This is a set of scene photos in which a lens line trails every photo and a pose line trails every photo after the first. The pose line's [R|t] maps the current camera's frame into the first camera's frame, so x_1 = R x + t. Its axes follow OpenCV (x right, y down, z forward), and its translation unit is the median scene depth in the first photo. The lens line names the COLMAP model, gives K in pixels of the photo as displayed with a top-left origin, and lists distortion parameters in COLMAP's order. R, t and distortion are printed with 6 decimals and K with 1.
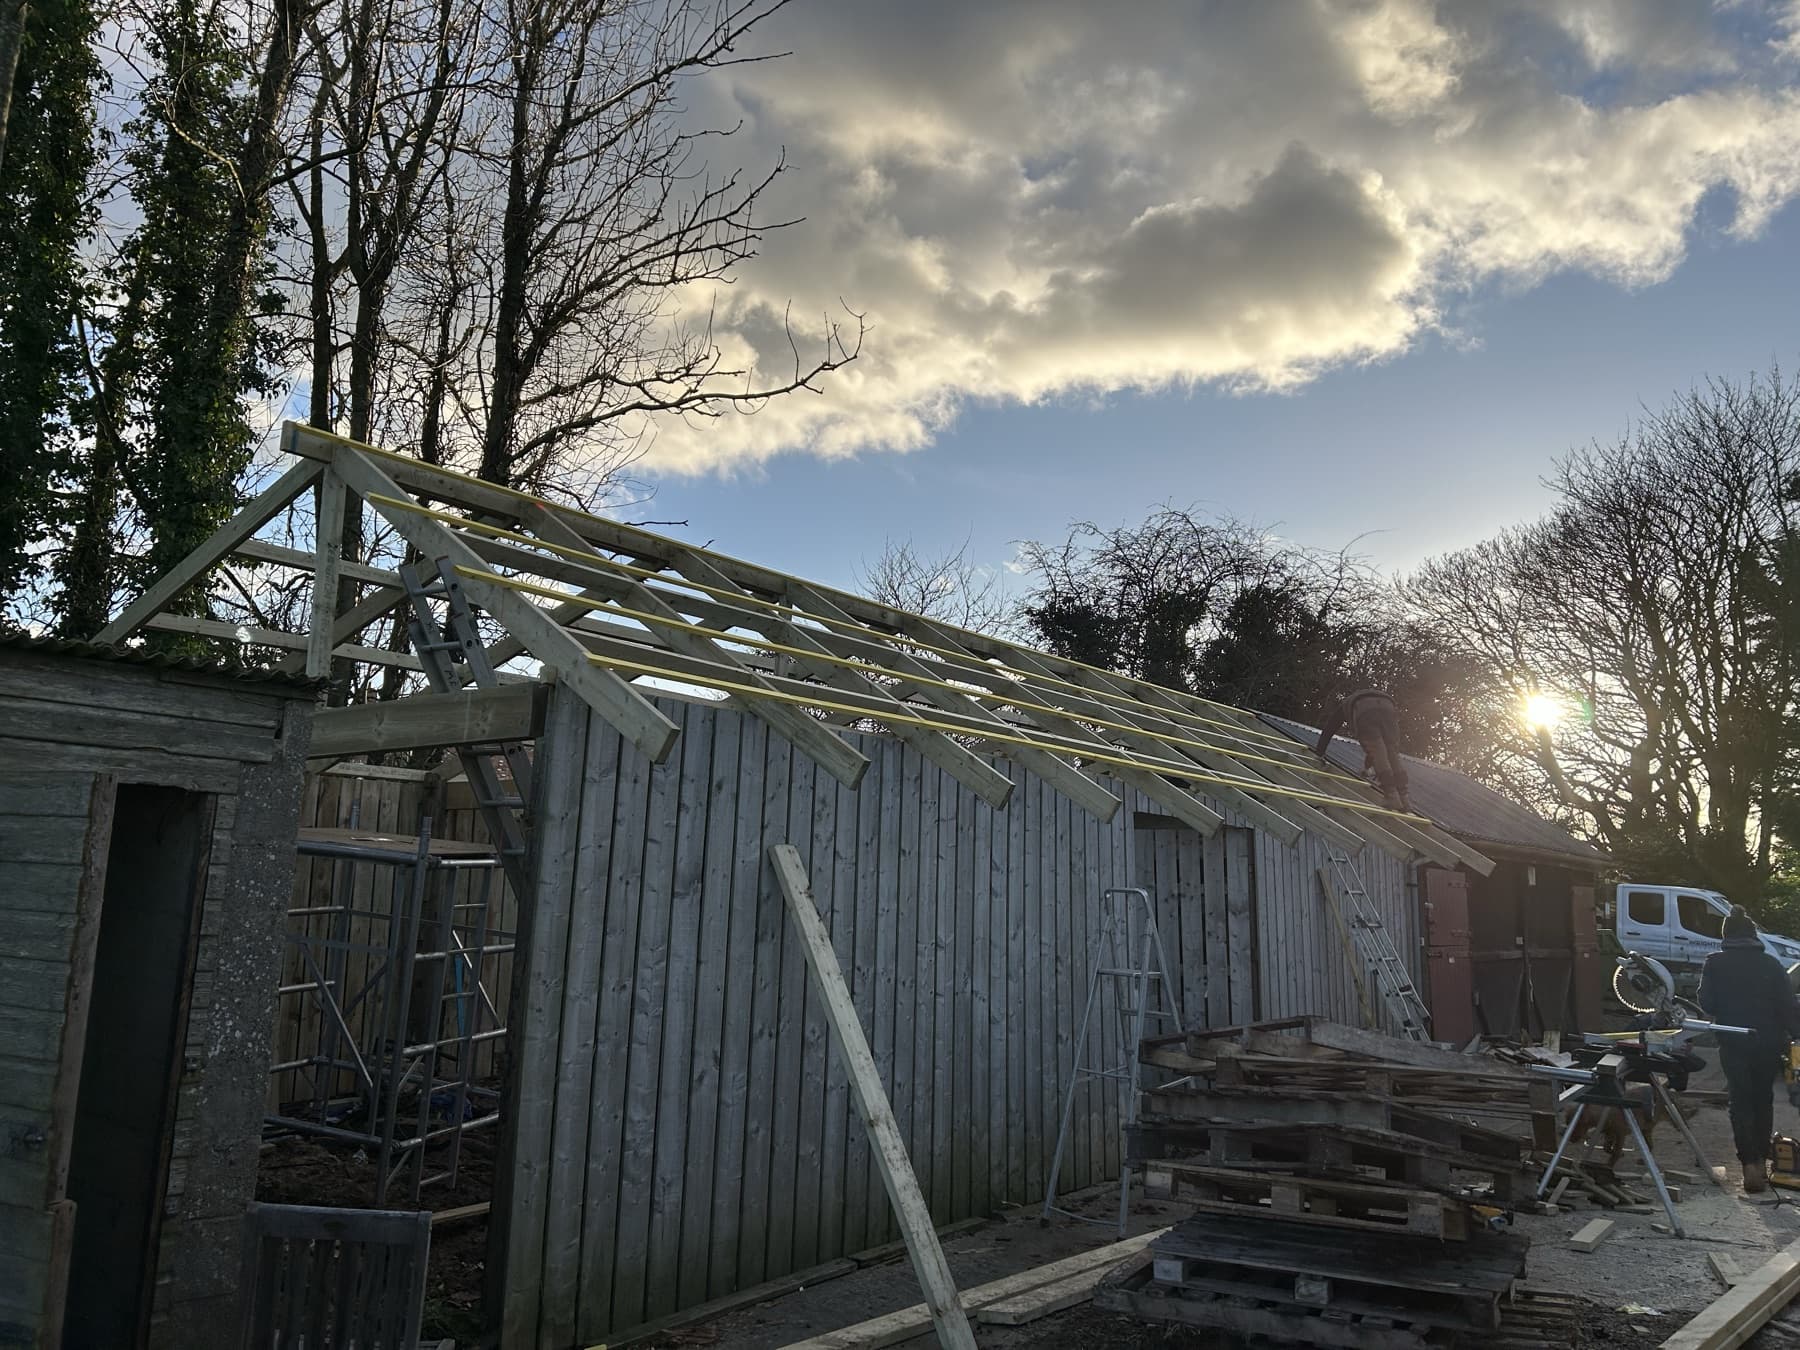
lens RADIAL K [[1422.6, 0, 889.3], [0, 1422.6, 658.2], [0, 0, 1]] dist [0.066103, -0.073176]
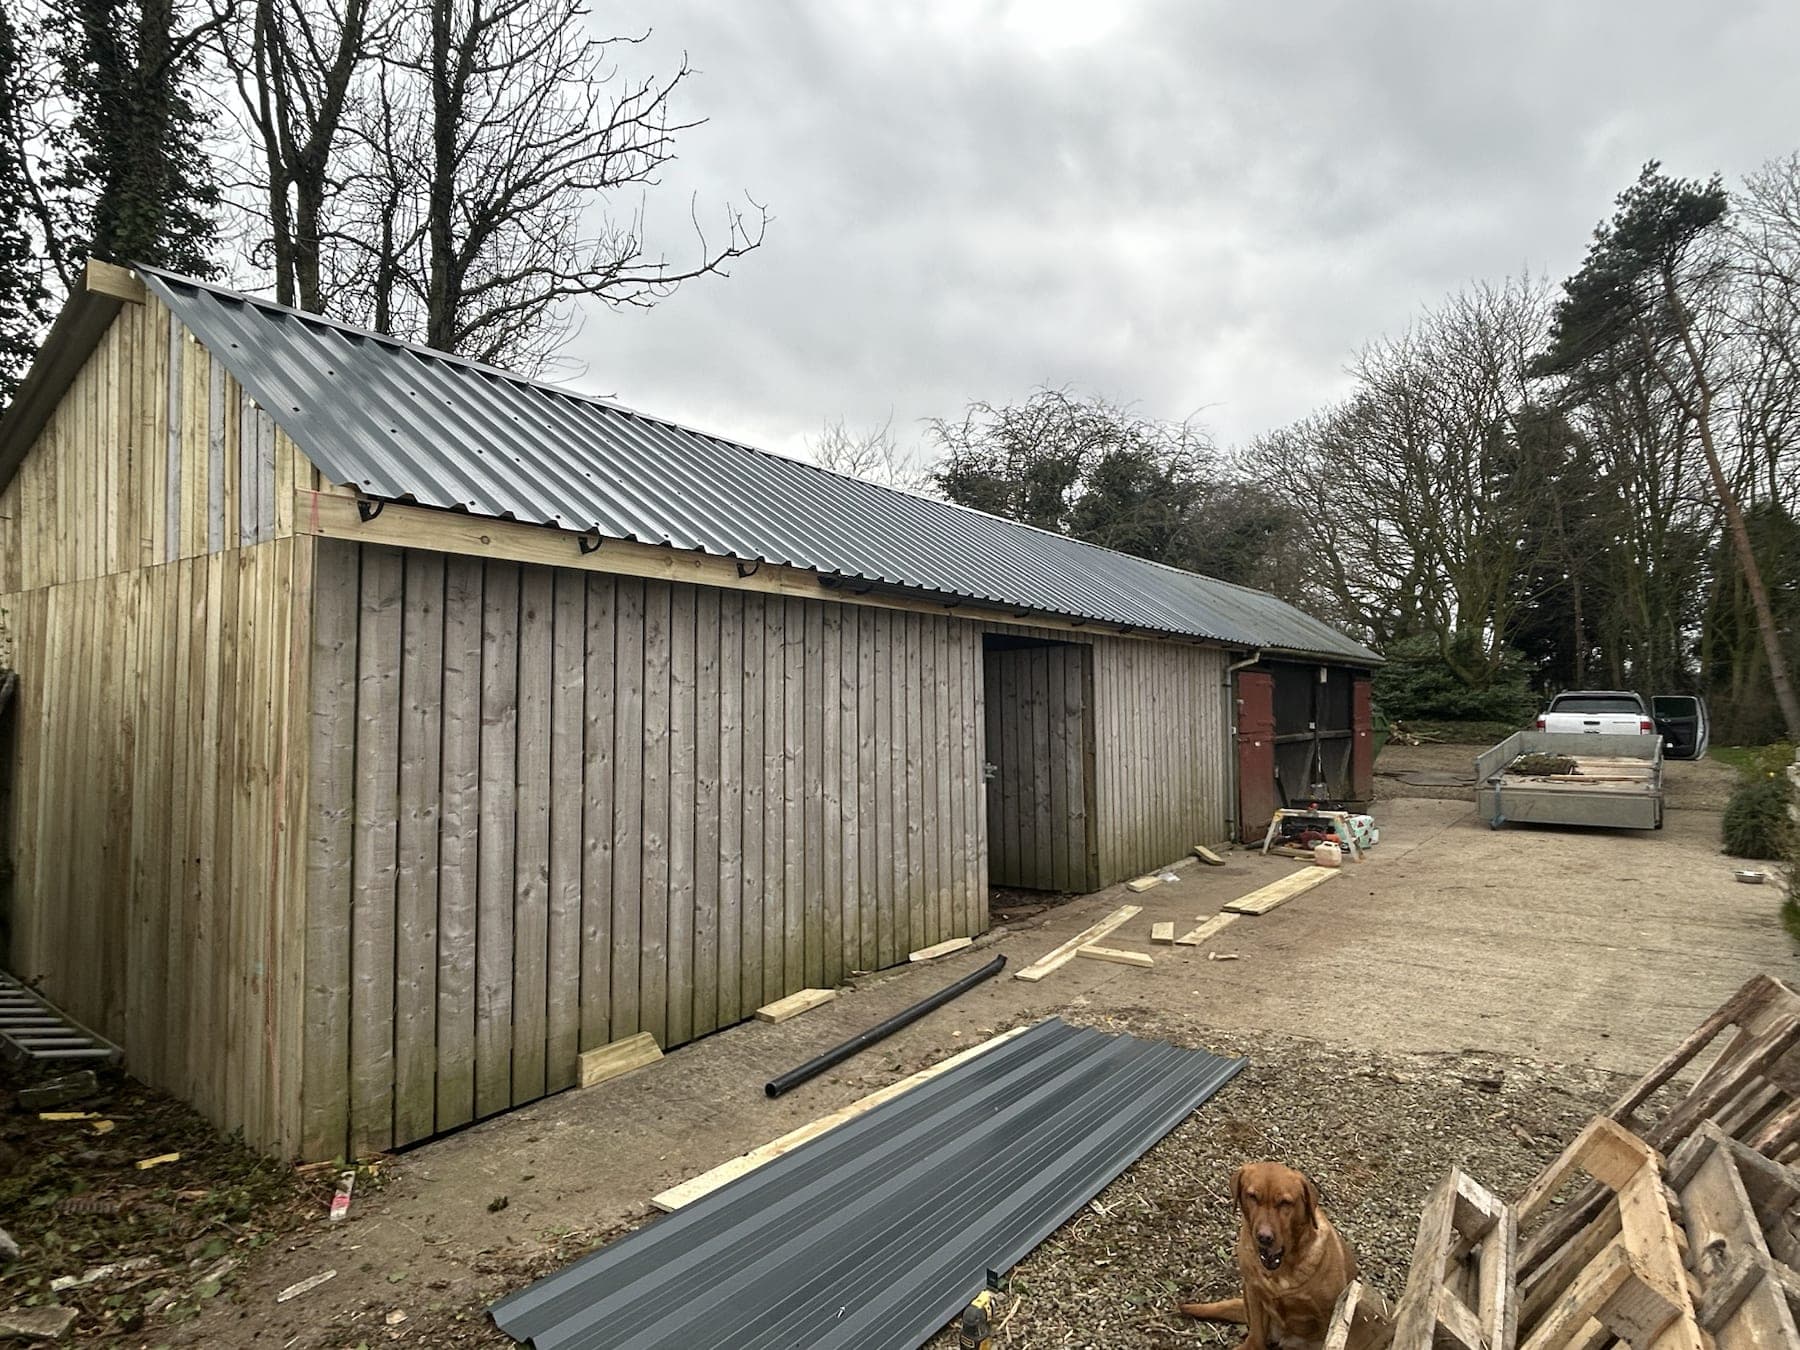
lens RADIAL K [[1067.2, 0, 898.3], [0, 1067.2, 685.8], [0, 0, 1]] dist [-0.006780, 0.007050]
pose [[0.998977, -0.031064, 0.032873, 0.053133], [0.025883, 0.988689, 0.147727, 0.015851], [-0.037090, -0.146725, 0.988482, 0.107108]]
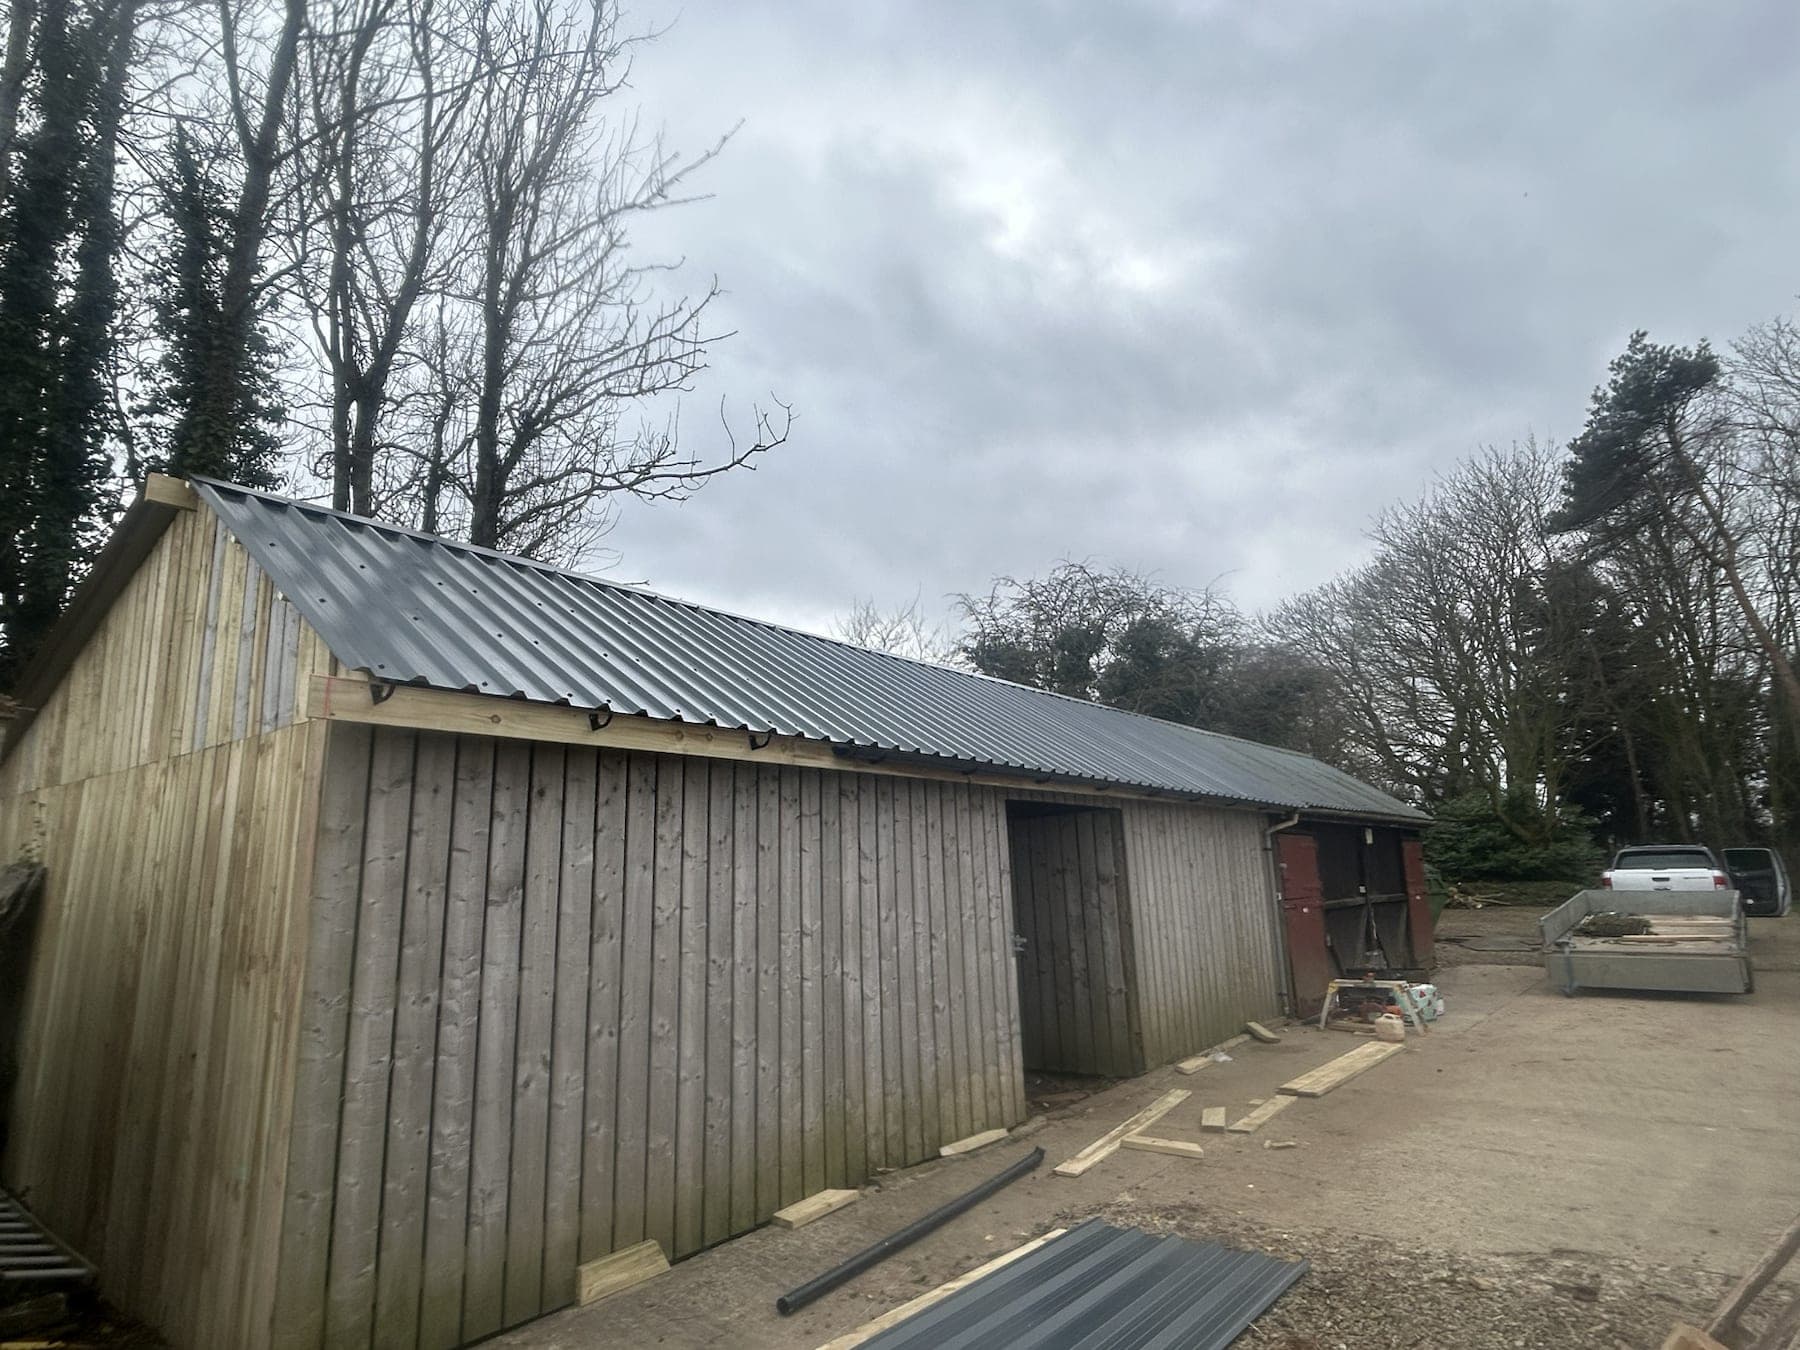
lens RADIAL K [[1067.0, 0, 896.4], [0, 1067.0, 667.2], [0, 0, 1]] dist [-0.003142, 0.002525]
pose [[0.998350, -0.057332, 0.003085, 0.062963], [0.057403, 0.997804, -0.033048, 0.018561], [-0.001184, 0.033171, 0.999449, 0.108436]]
